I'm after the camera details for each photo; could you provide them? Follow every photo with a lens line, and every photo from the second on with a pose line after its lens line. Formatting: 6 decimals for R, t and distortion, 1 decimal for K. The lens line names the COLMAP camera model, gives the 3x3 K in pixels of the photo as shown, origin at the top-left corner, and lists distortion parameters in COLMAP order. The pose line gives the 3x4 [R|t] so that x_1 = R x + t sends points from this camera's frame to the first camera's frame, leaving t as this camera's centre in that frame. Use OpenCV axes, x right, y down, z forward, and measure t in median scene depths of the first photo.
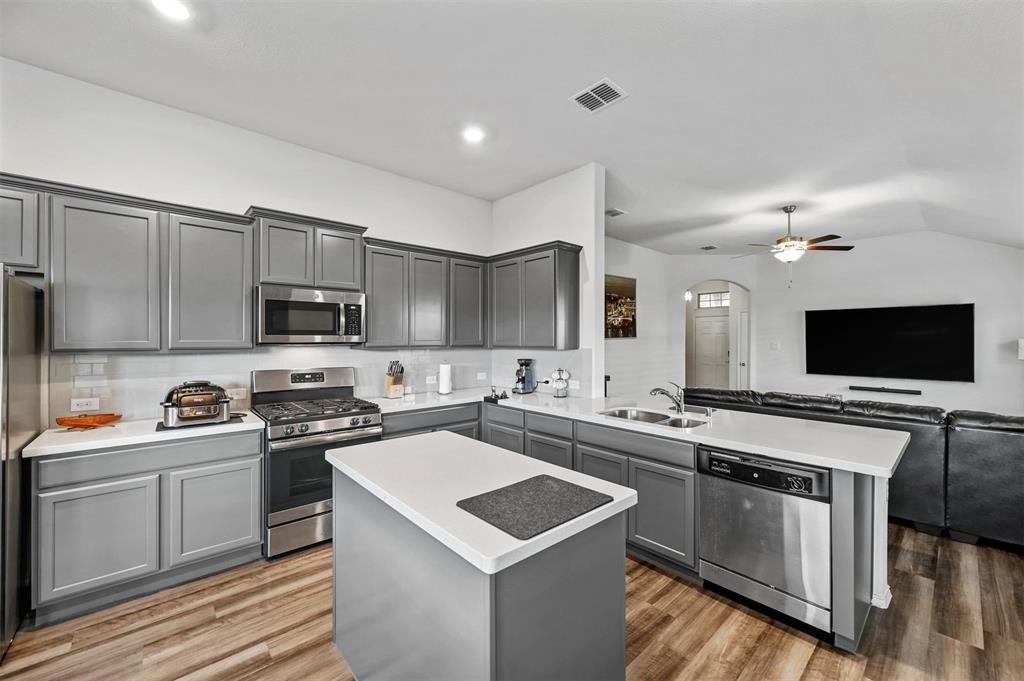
lens RADIAL K [[407.4, 0, 509.3], [0, 407.4, 340.4], [0, 0, 1]] dist [-0.002849, 0.000571]
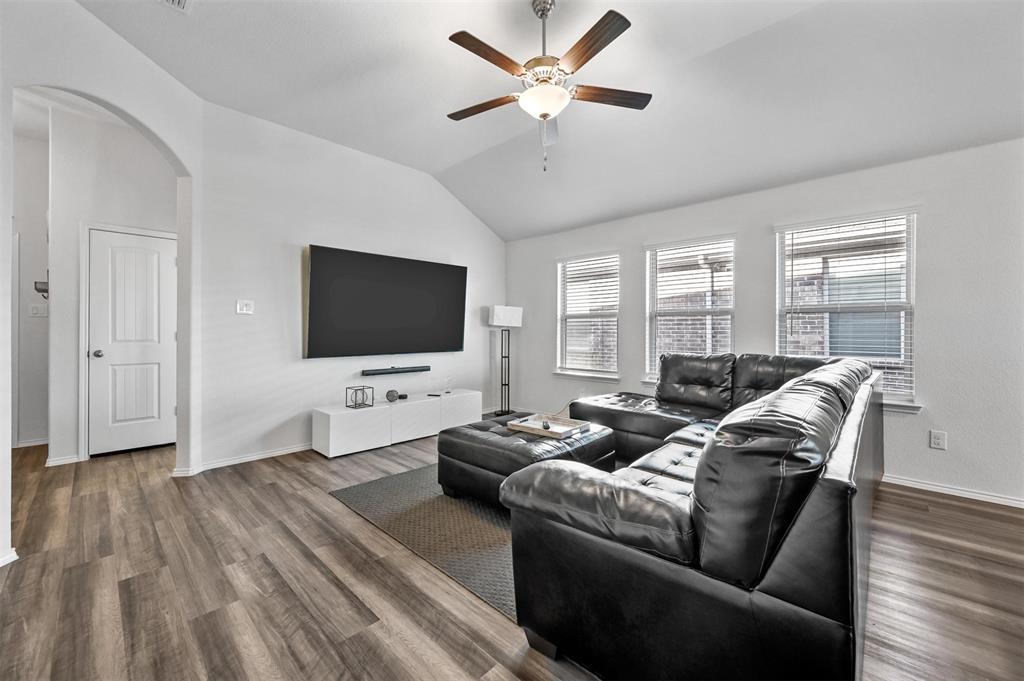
lens RADIAL K [[407.4, 0, 515.4], [0, 407.4, 337.8], [0, 0, 1]] dist [-0.002849, 0.000571]
pose [[-0.073267, -0.027811, 0.996924, 0.312691], [-0.000060, 0.999611, 0.027882, 0.078342], [-0.997312, 0.001983, -0.073240, 1.555337]]
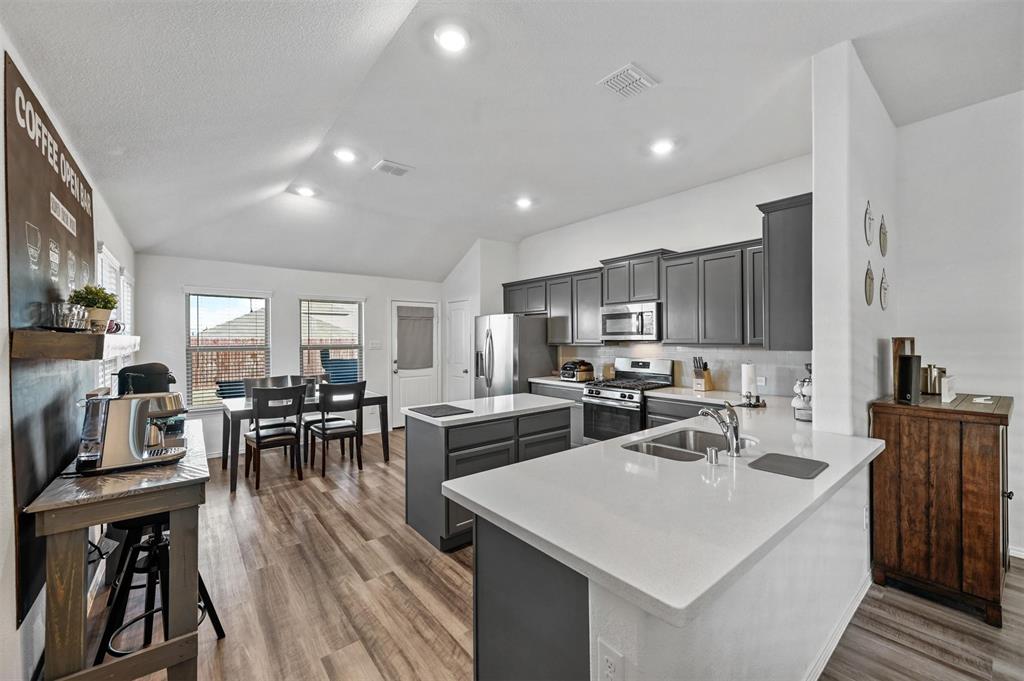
lens RADIAL K [[407.4, 0, 520.6], [0, 407.4, 337.7], [0, 0, 1]] dist [-0.002849, 0.000571]
pose [[-0.035124, -0.004430, -0.999373, 0.925386], [0.000218, 0.999990, -0.004440, 0.002837], [0.999383, -0.000374, -0.035123, 0.613864]]
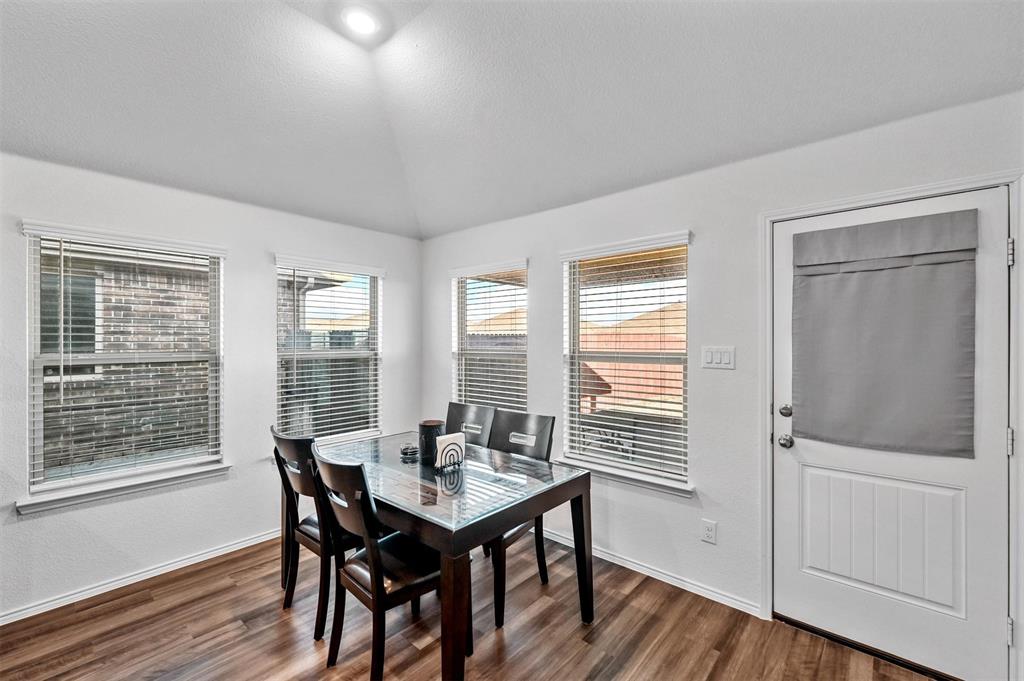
lens RADIAL K [[428.8, 0, 521.3], [0, 428.8, 340.6], [0, 0, 1]] dist [-0.000062, 0.000417]
pose [[-0.991753, -0.001935, -0.128150, -0.474524], [-0.002040, 0.999998, 0.000684, 0.002061], [0.128149, 0.000939, -0.991754, 0.545265]]
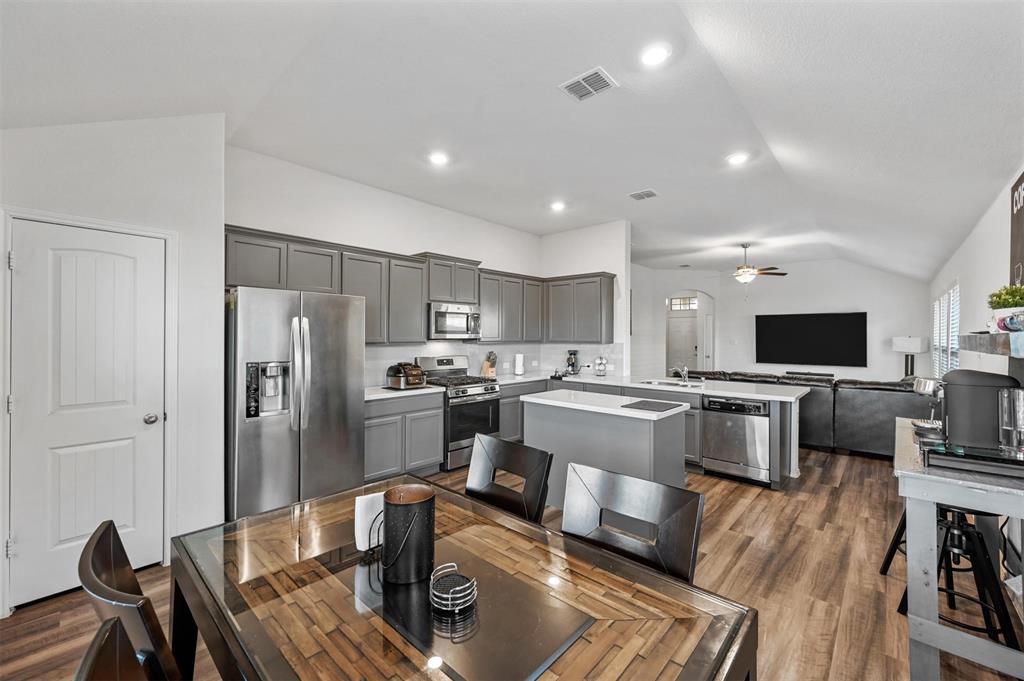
lens RADIAL K [[407.4, 0, 510.9], [0, 407.4, 338.3], [0, 0, 1]] dist [-0.002849, 0.000571]
pose [[0.995772, 0.001570, 0.091841, -0.380885], [-0.001927, 0.999991, 0.003799, -0.002257], [-0.091835, -0.003960, 0.995766, -0.504207]]
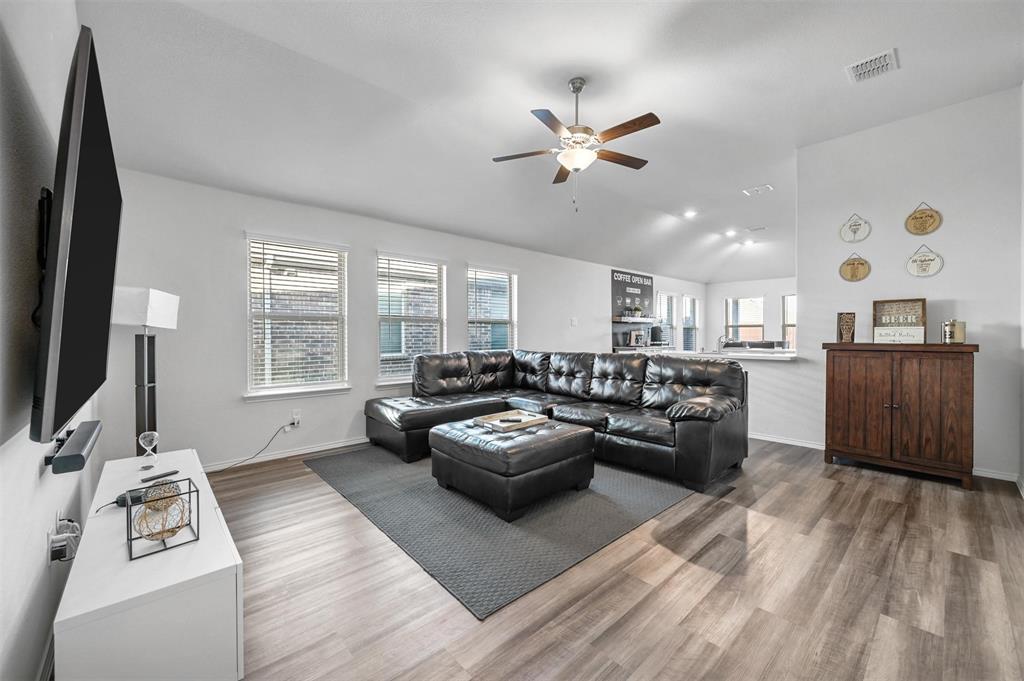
lens RADIAL K [[407.4, 0, 516.1], [0, 407.4, 340.9], [0, 0, 1]] dist [-0.002849, 0.000571]
pose [[-0.999911, -0.002408, -0.013147, 1.116508], [-0.002652, 0.999824, 0.018585, 0.085215], [0.013100, 0.018618, -0.999741, 2.329437]]
